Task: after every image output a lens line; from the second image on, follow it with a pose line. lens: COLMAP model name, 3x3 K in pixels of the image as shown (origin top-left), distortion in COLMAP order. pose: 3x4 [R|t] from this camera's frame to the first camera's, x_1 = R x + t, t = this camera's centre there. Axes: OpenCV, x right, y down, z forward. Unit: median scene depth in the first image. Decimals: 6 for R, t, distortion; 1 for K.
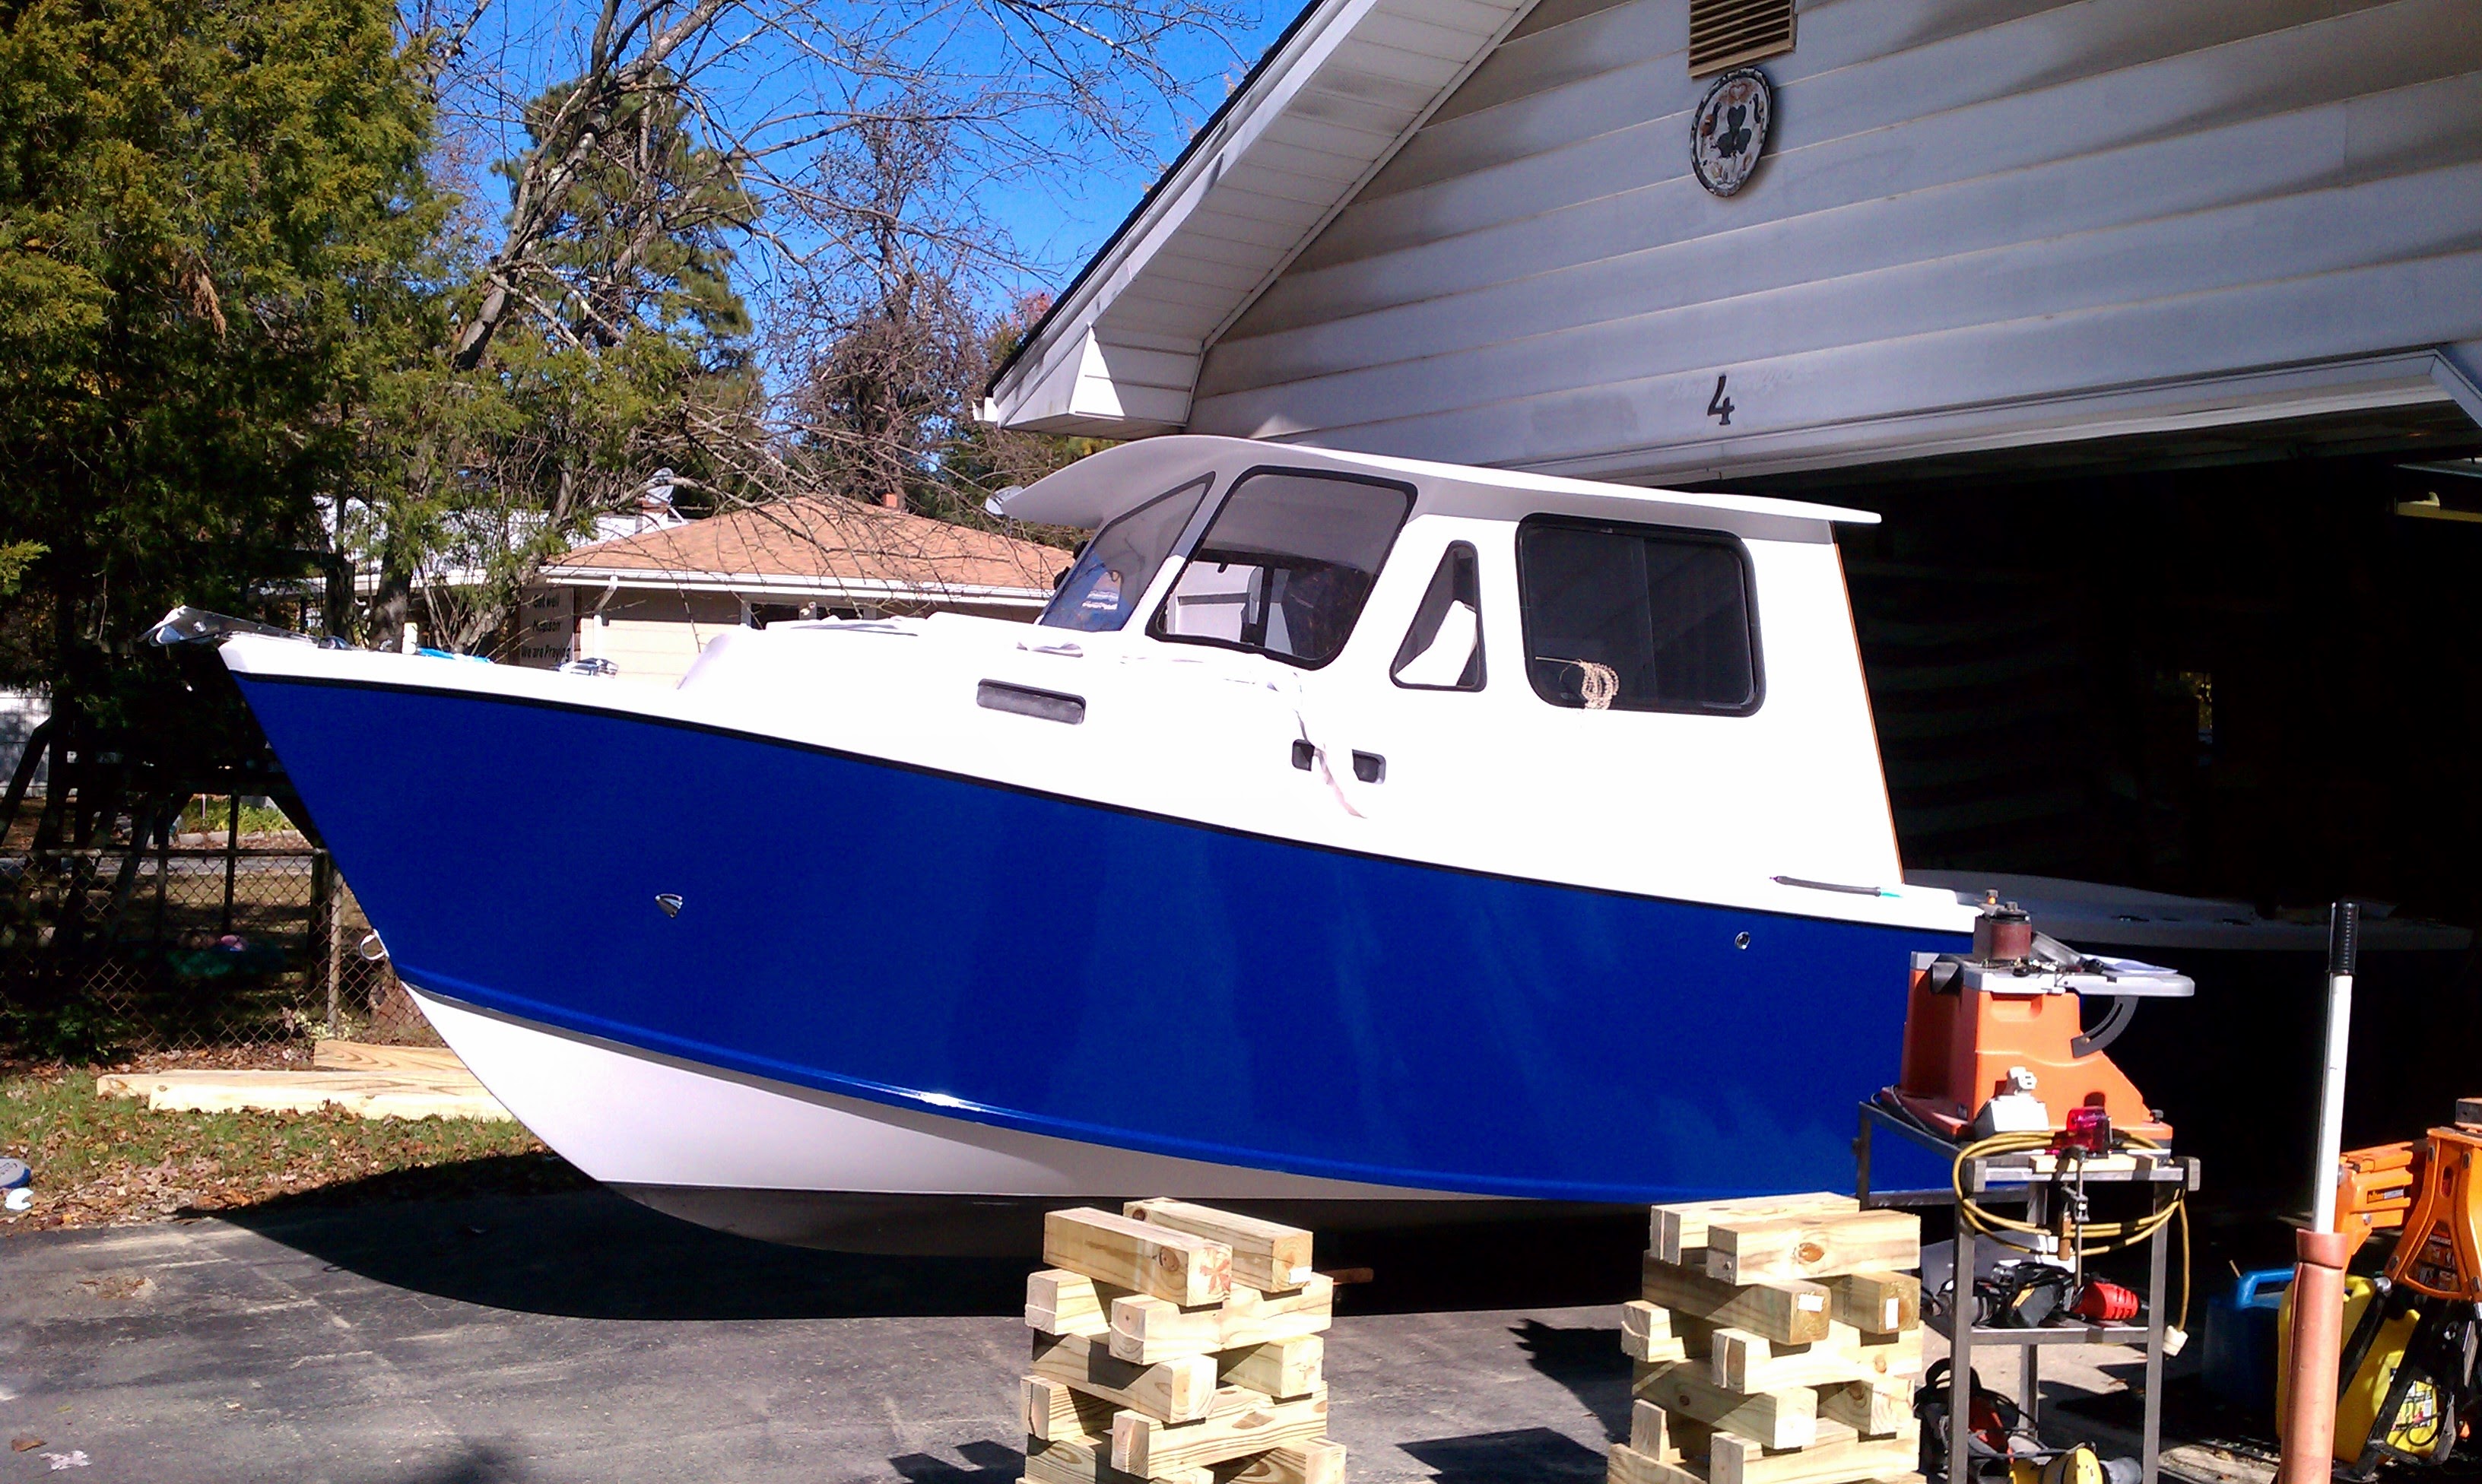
lens RADIAL K [[2530.0, 0, 1241.0], [0, 2530.0, 742.0], [0, 0, 1]] dist [0.003262, -0.206996]
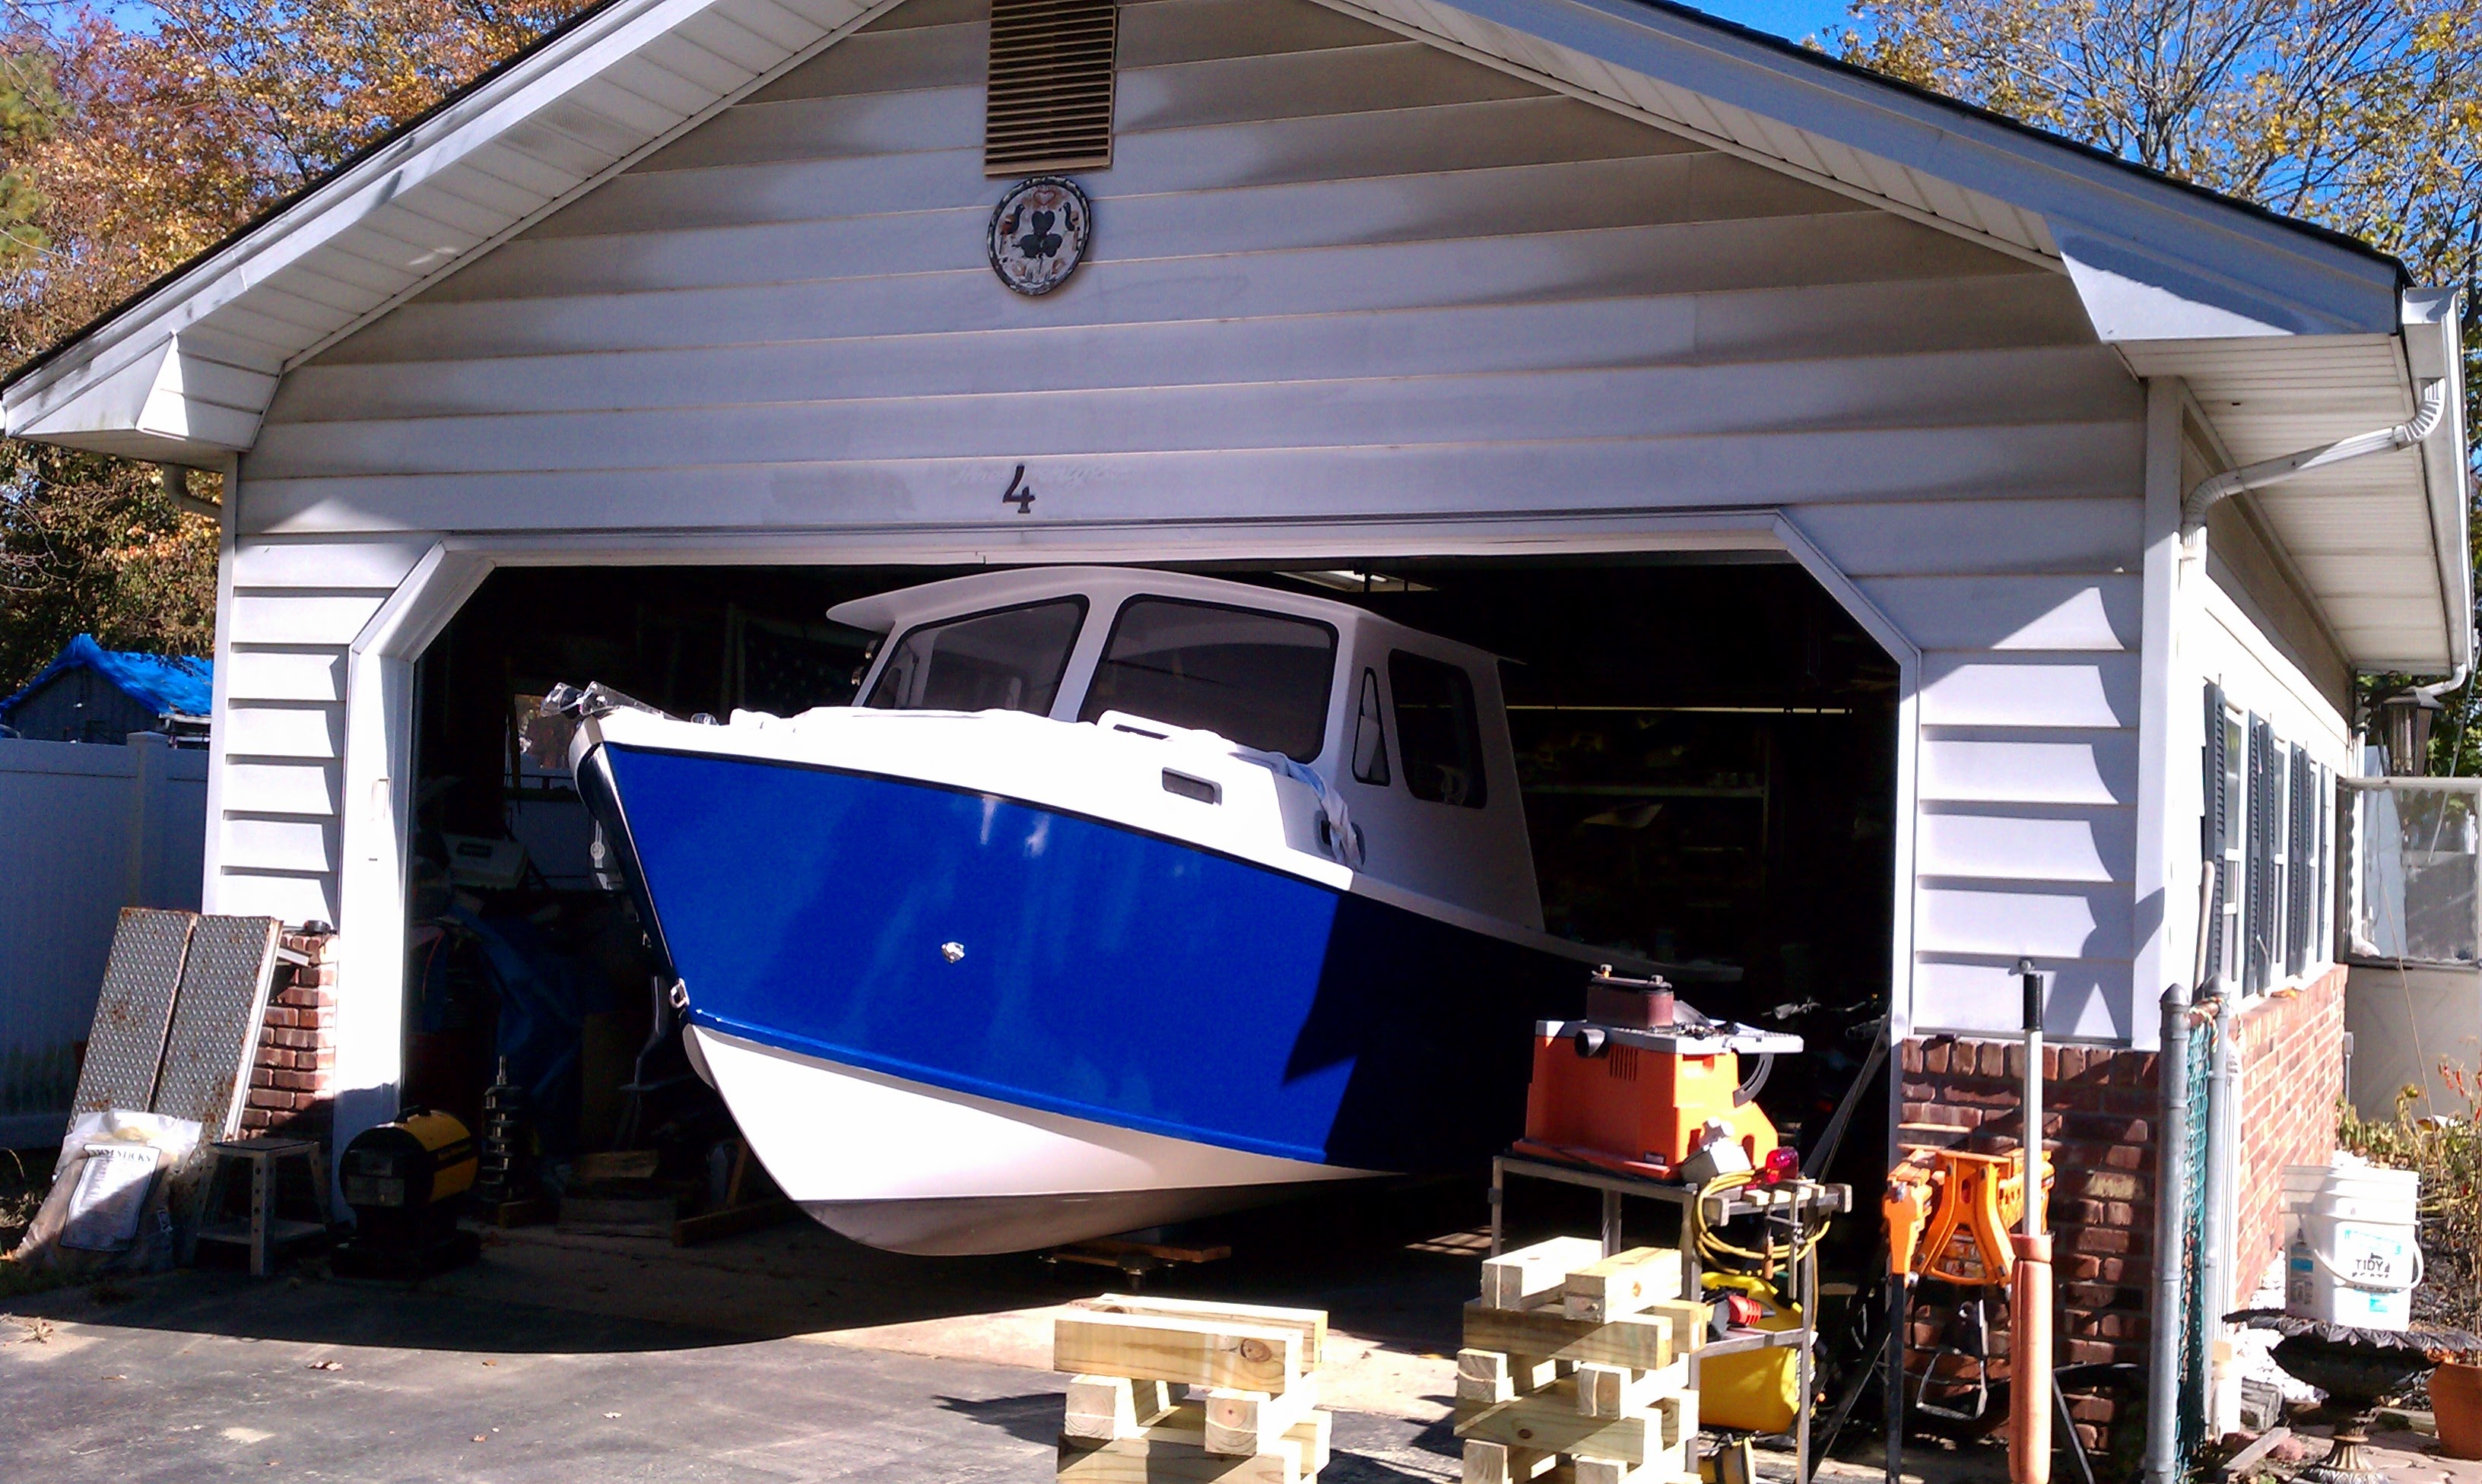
lens RADIAL K [[2530.0, 0, 1241.0], [0, 2530.0, 742.0], [0, 0, 1]] dist [0.003262, -0.206996]
pose [[0.848617, 0.024560, 0.528437, -0.287179], [-0.015503, 0.999647, -0.021565, -0.009490], [-0.528781, 0.010108, 0.848698, 0.065933]]
